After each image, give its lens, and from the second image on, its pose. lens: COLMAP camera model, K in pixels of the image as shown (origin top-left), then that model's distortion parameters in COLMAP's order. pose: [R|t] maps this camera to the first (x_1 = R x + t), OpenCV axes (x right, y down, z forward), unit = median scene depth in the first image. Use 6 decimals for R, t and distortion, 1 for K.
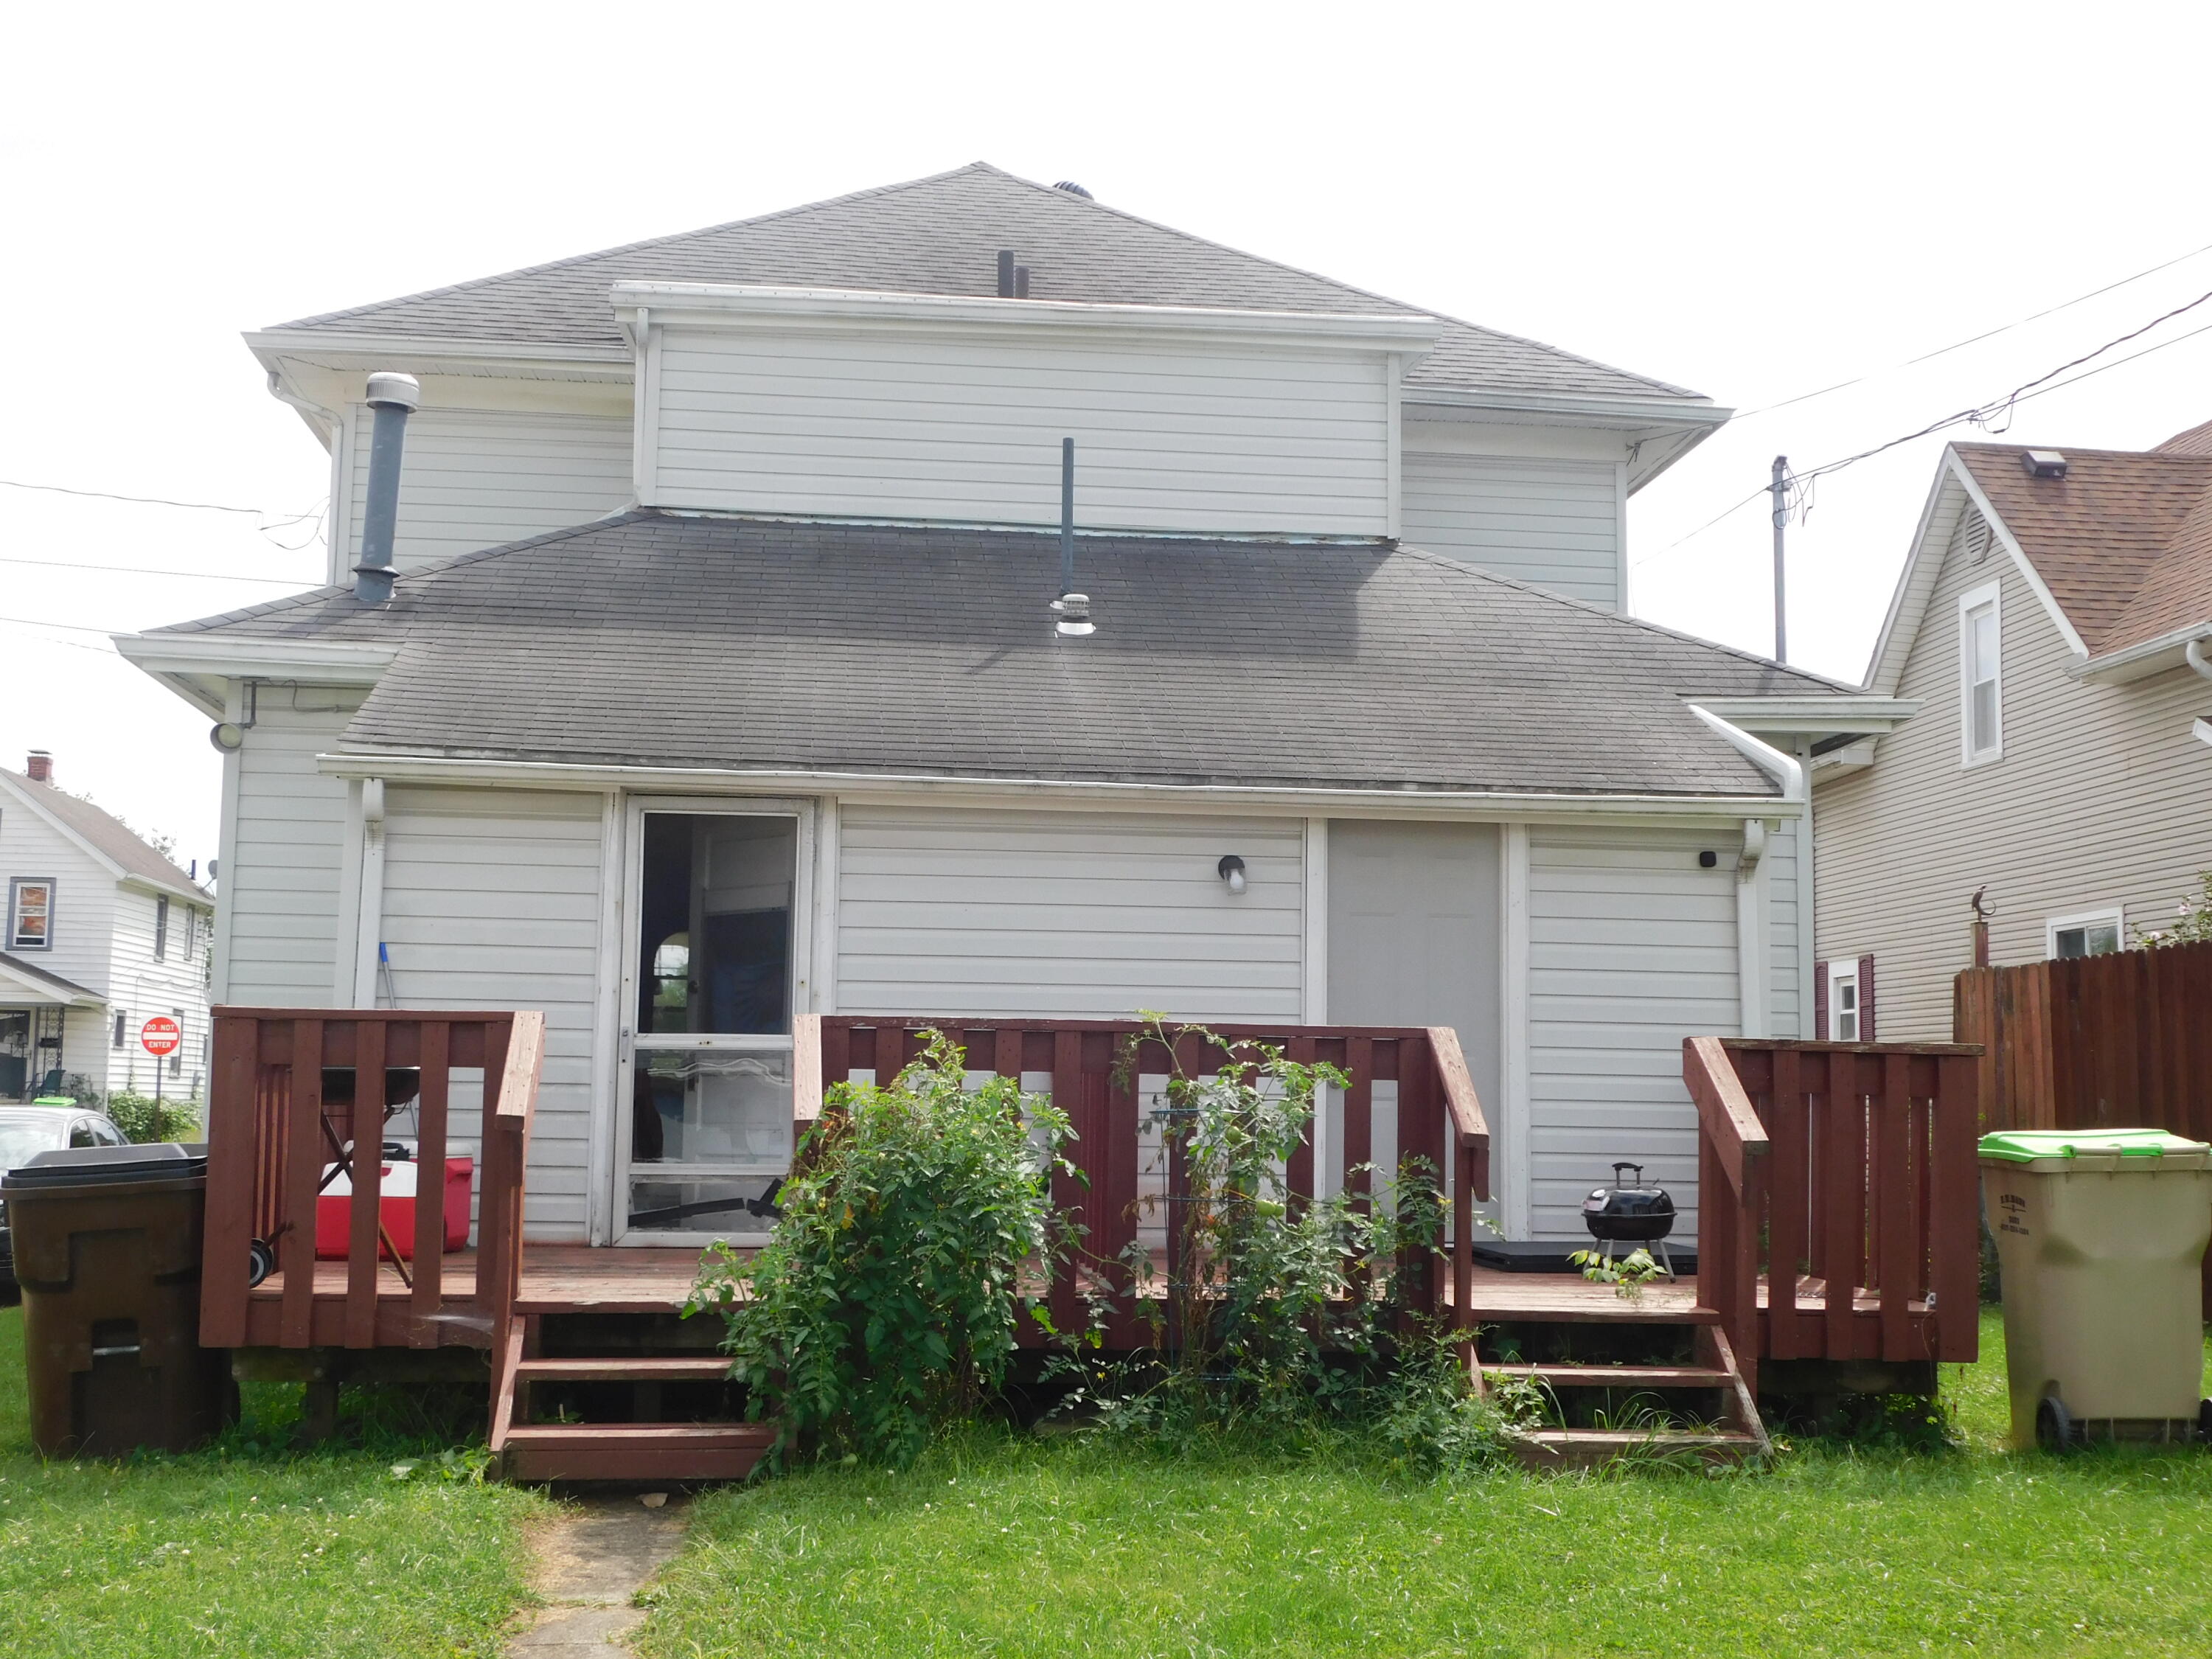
lens RADIAL K [[2612.5, 0, 1107.6], [0, 2612.5, 830.5], [0, 0, 1]] dist [-0.005848, 0.000000]
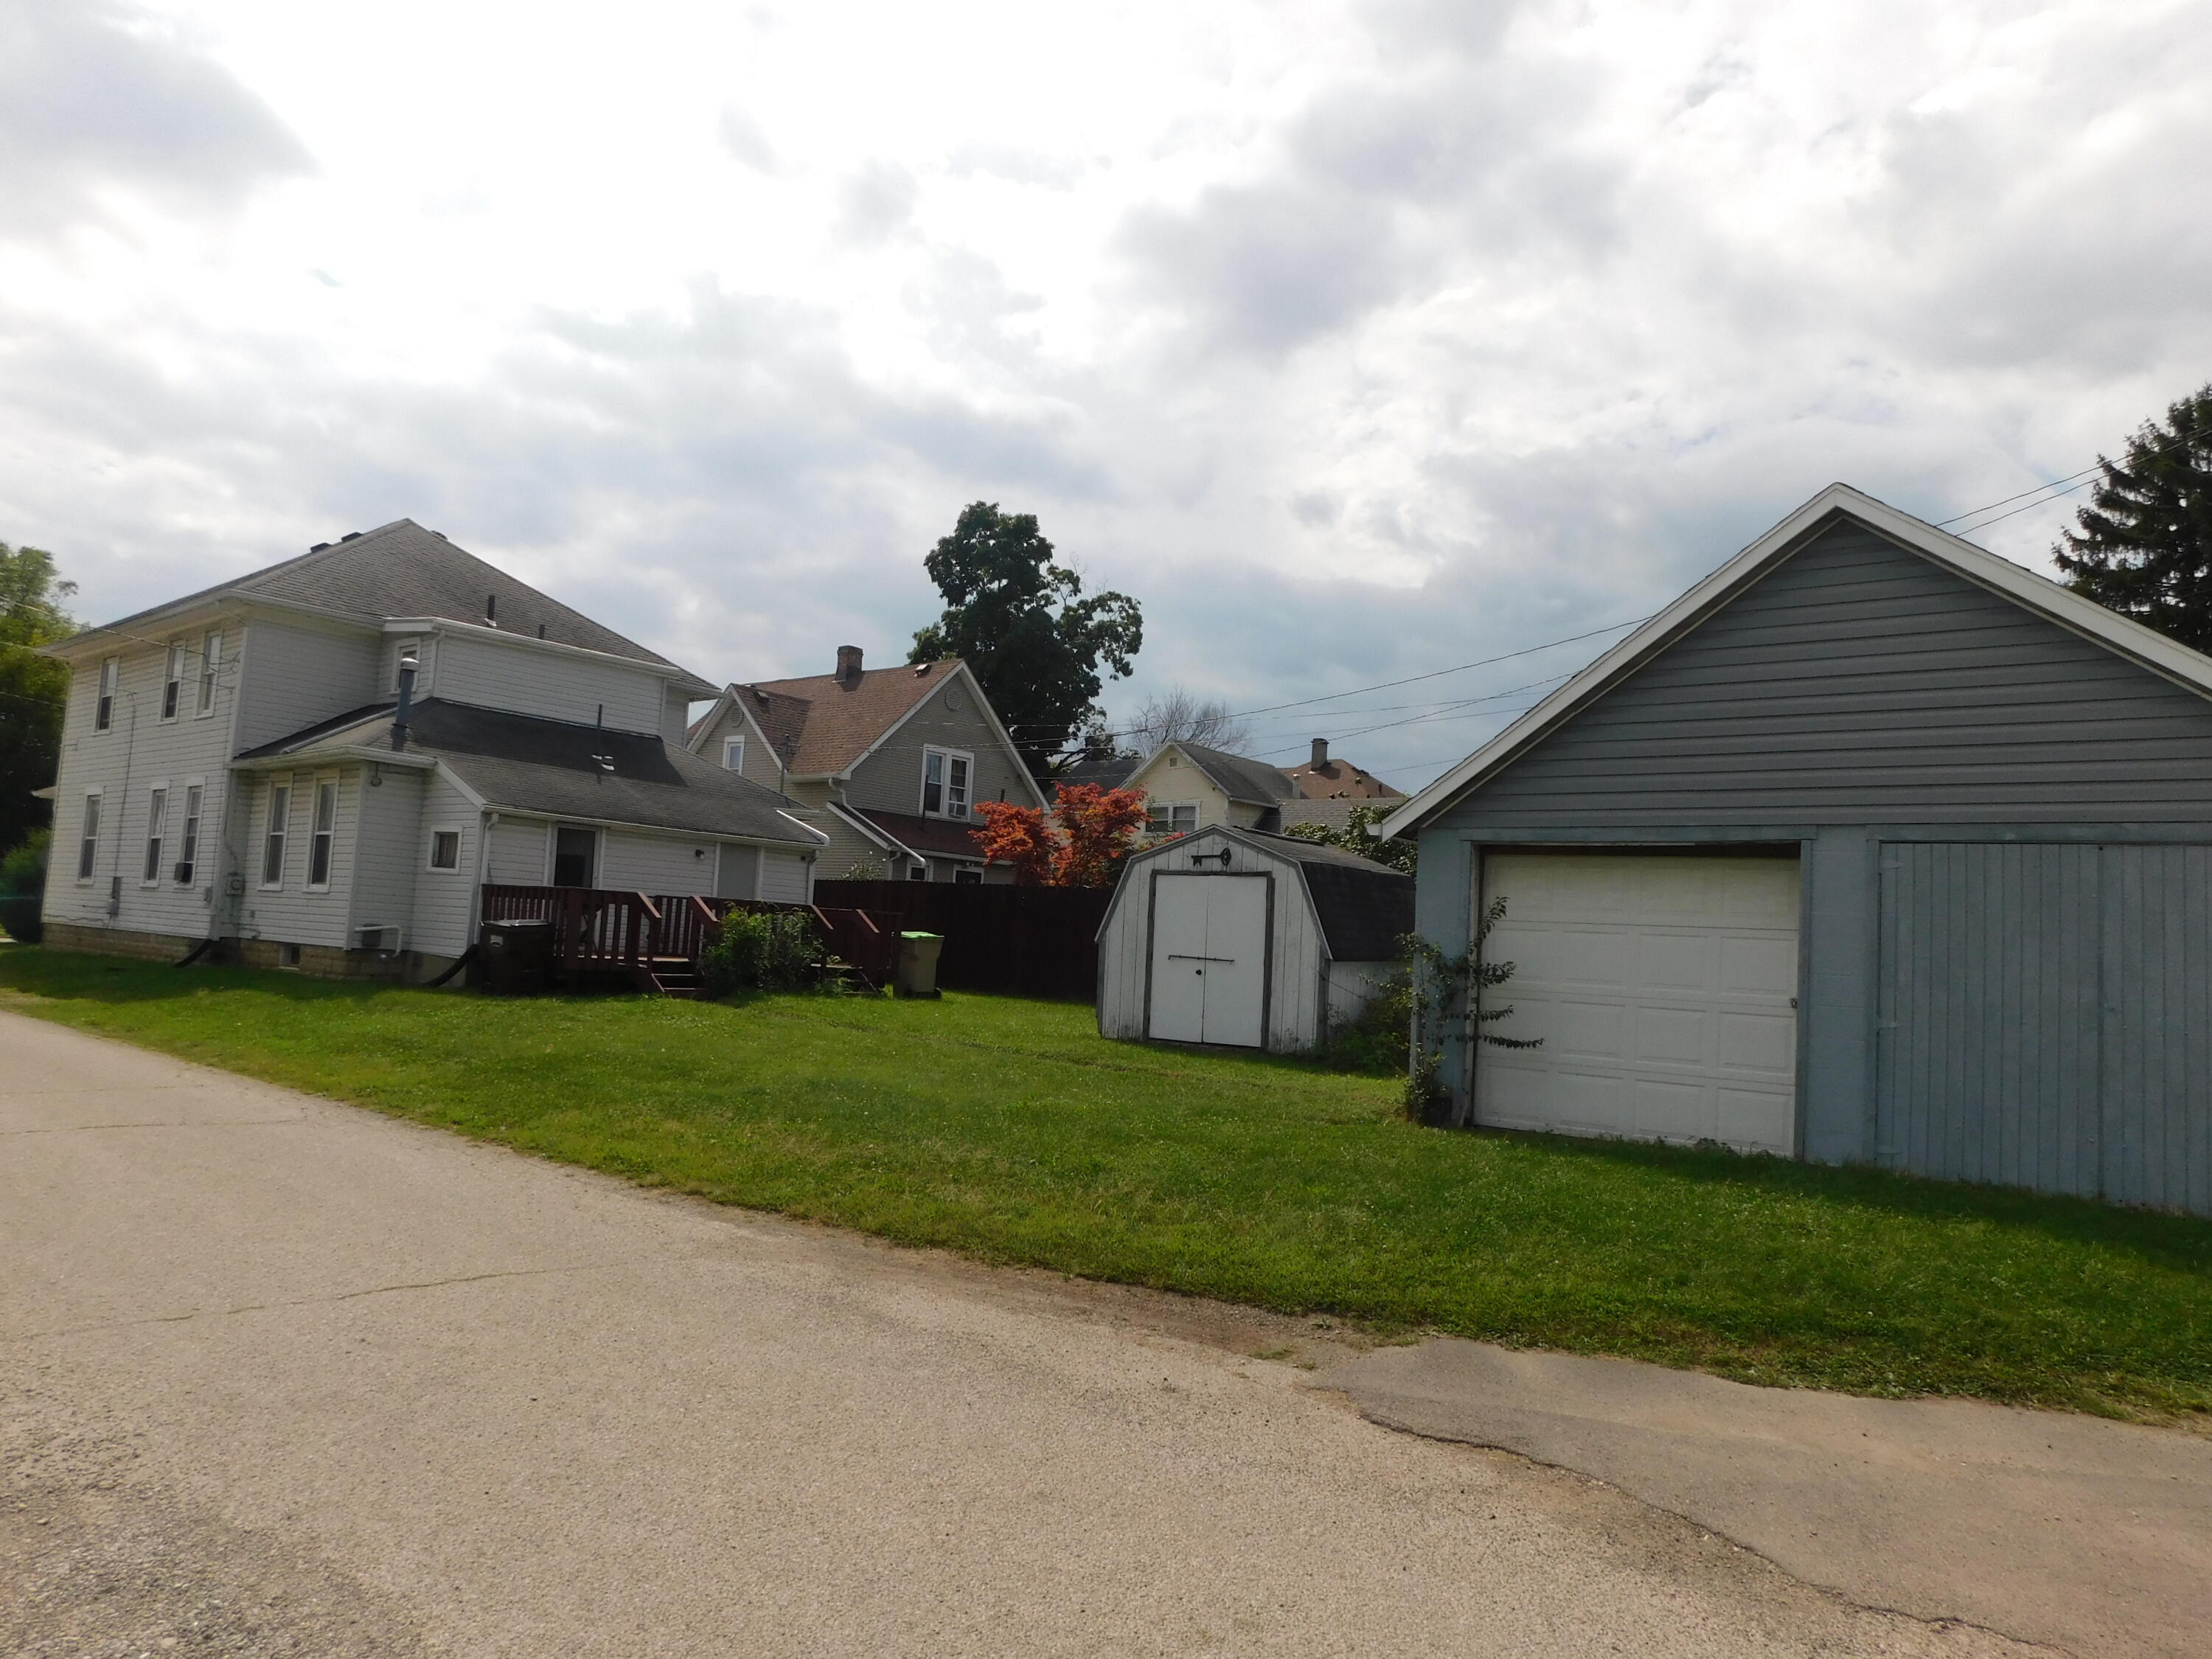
lens RADIAL K [[1458.3, 0, 1106.1], [0, 1458.3, 828.7], [0, 0, 1]] dist [-0.033790, 0.001323]
pose [[0.719388, 0.082610, 0.689679, -0.965994], [-0.116680, 0.993166, 0.002745, -0.094242], [-0.684739, -0.082447, 0.724110, -0.899821]]
